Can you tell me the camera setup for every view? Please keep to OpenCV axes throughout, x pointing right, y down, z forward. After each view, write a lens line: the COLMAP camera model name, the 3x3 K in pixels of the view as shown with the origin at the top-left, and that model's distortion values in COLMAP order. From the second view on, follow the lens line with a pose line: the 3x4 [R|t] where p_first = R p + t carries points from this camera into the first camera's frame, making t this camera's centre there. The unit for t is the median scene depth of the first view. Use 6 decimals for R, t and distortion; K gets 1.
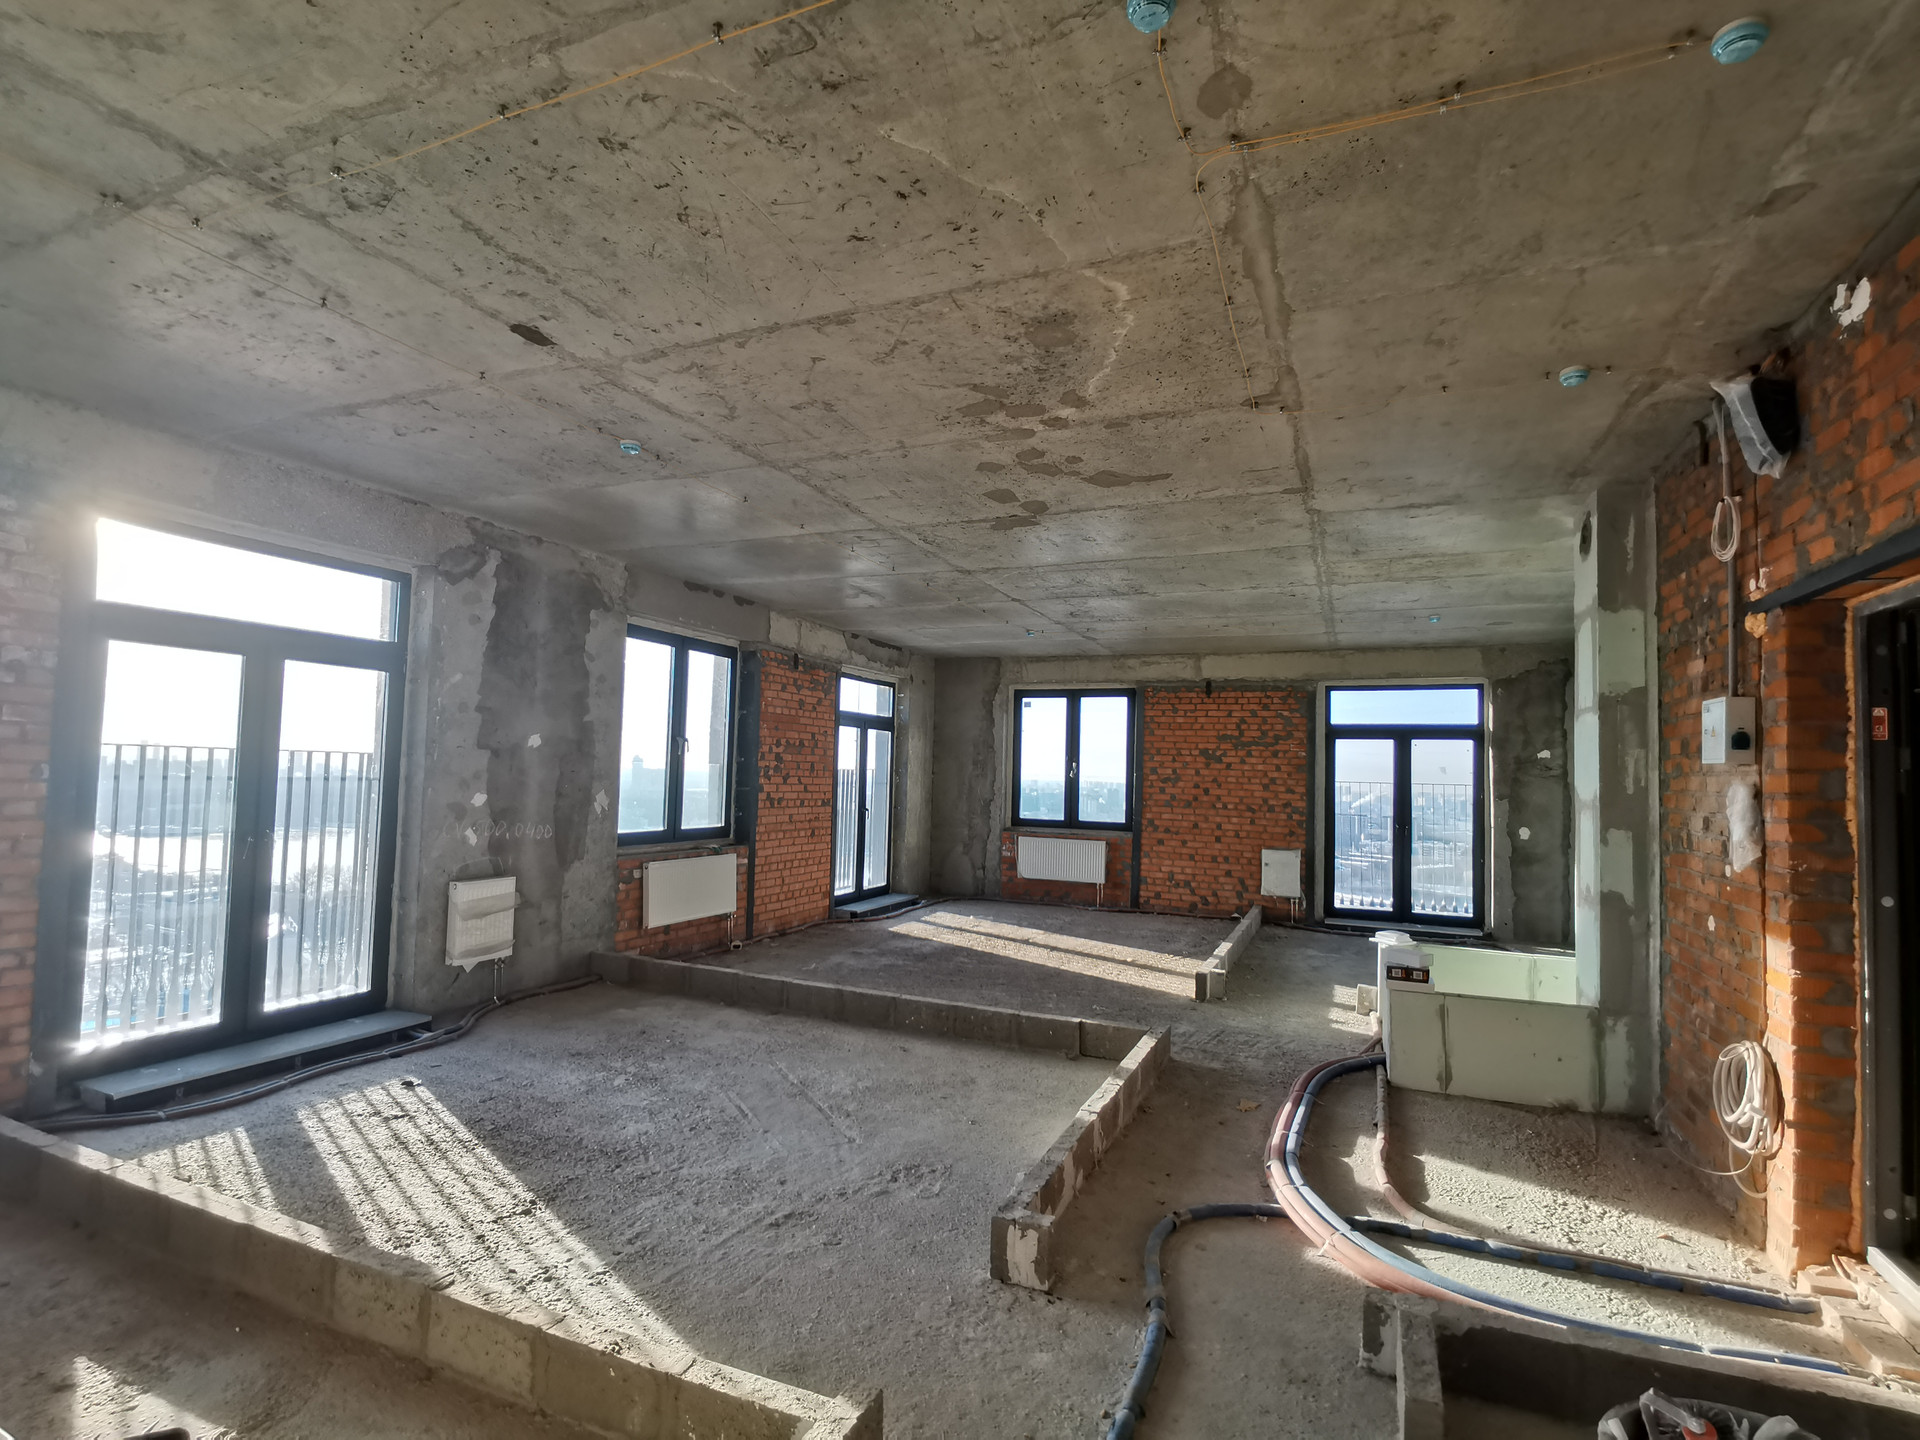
lens RADIAL K [[941.4, 0, 955.2], [0, 941.4, 730.6], [0, 0, 1]] dist [-0.005974, -0.005355]
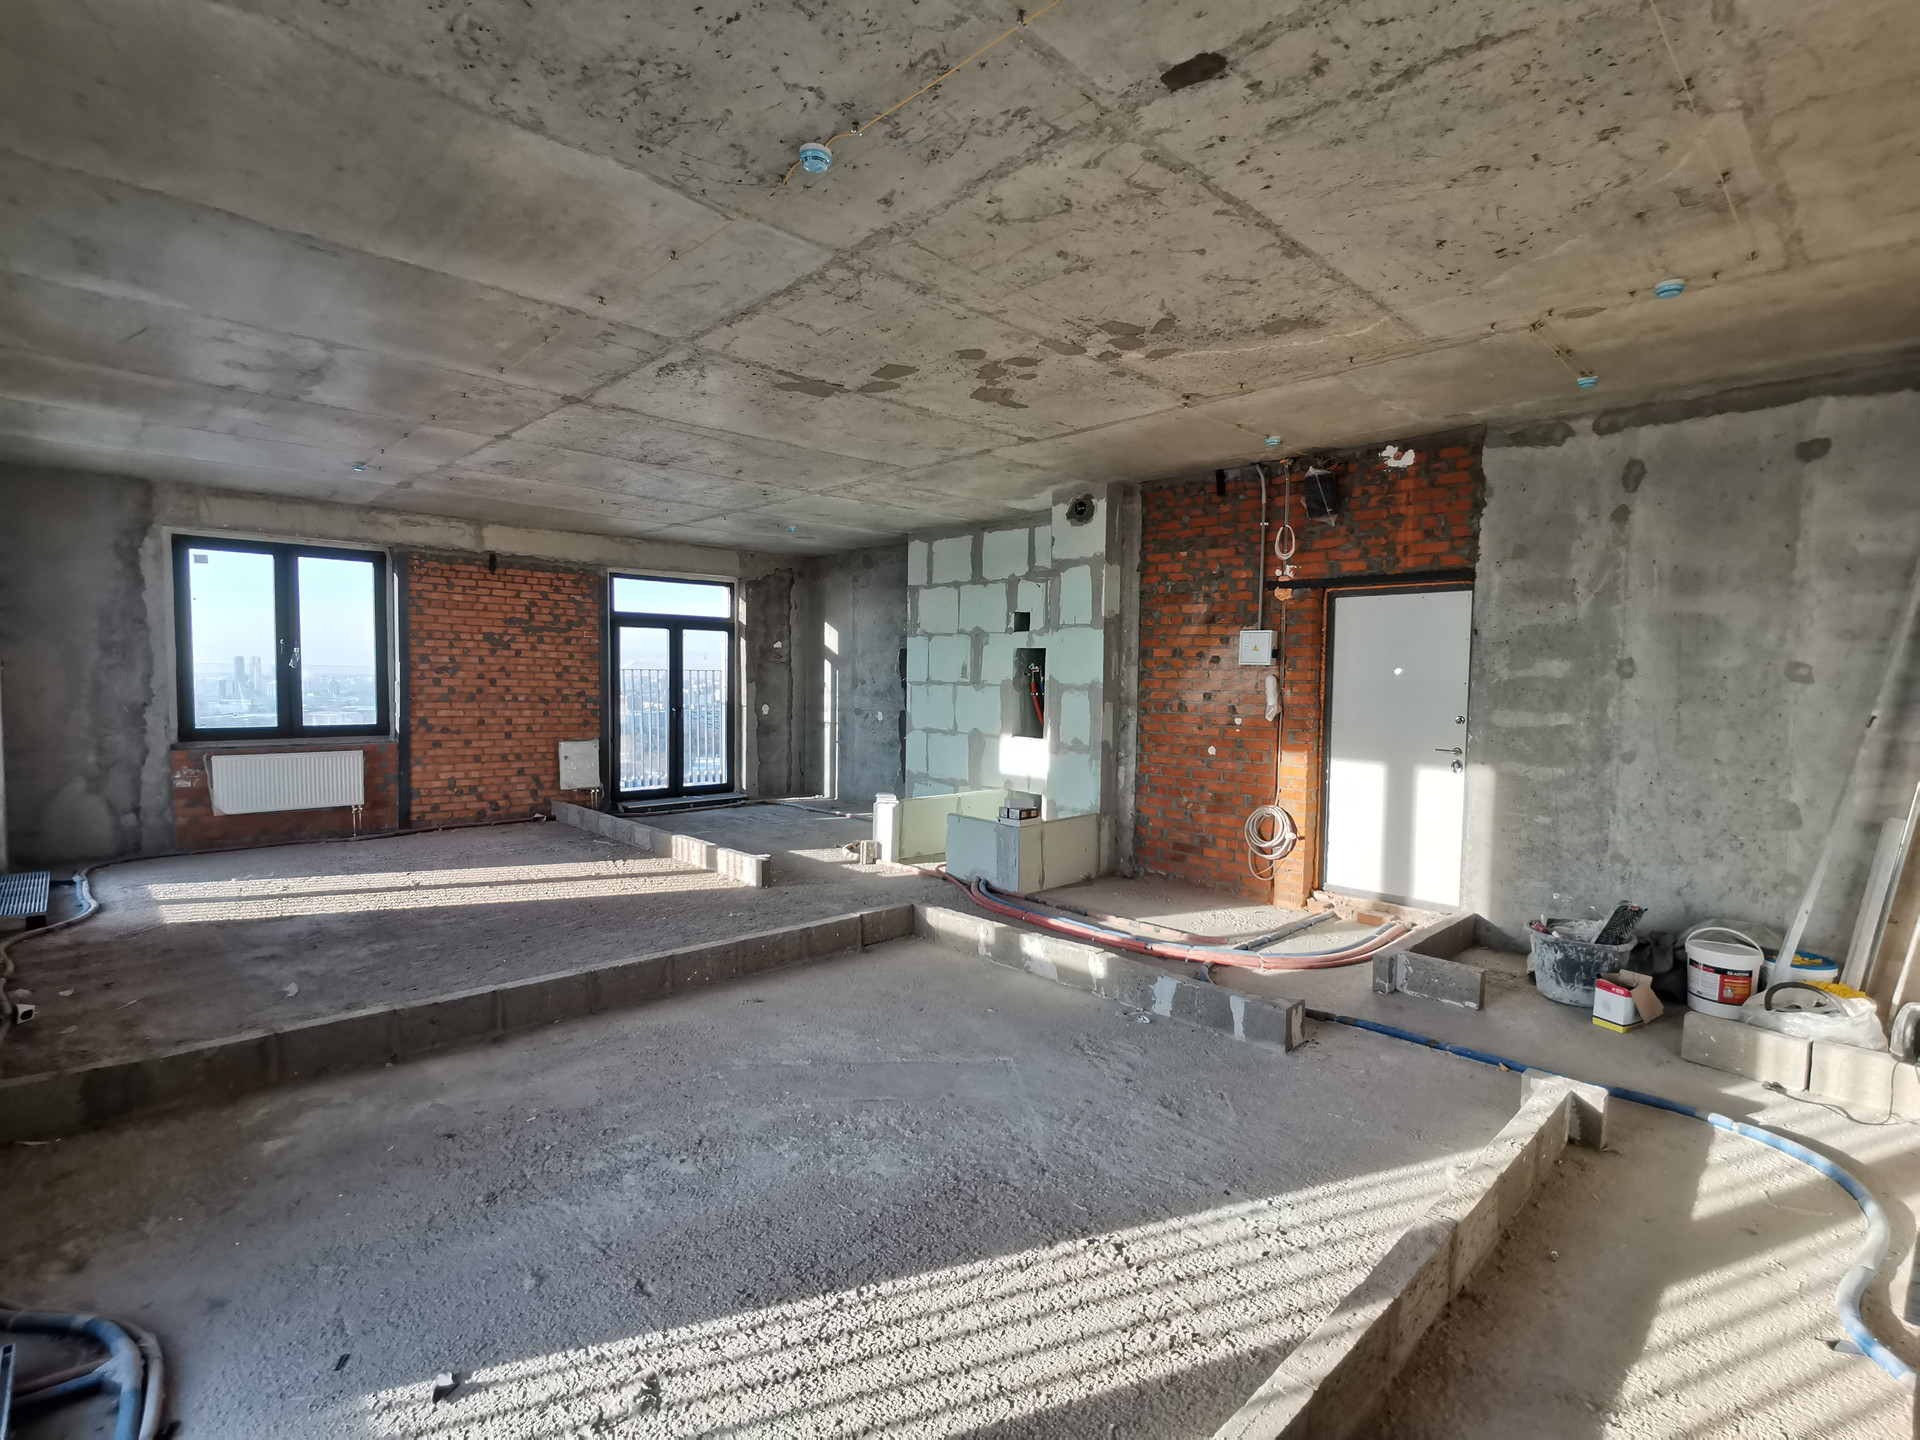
lens RADIAL K [[941.4, 0, 959.6], [0, 941.4, 736.6], [0, 0, 1]] dist [-0.005974, -0.005355]
pose [[0.372276, -0.080502, 0.924624, -0.398824], [-0.047538, 0.993270, 0.105619, 0.002233], [-0.926904, -0.083274, 0.365943, 0.286592]]
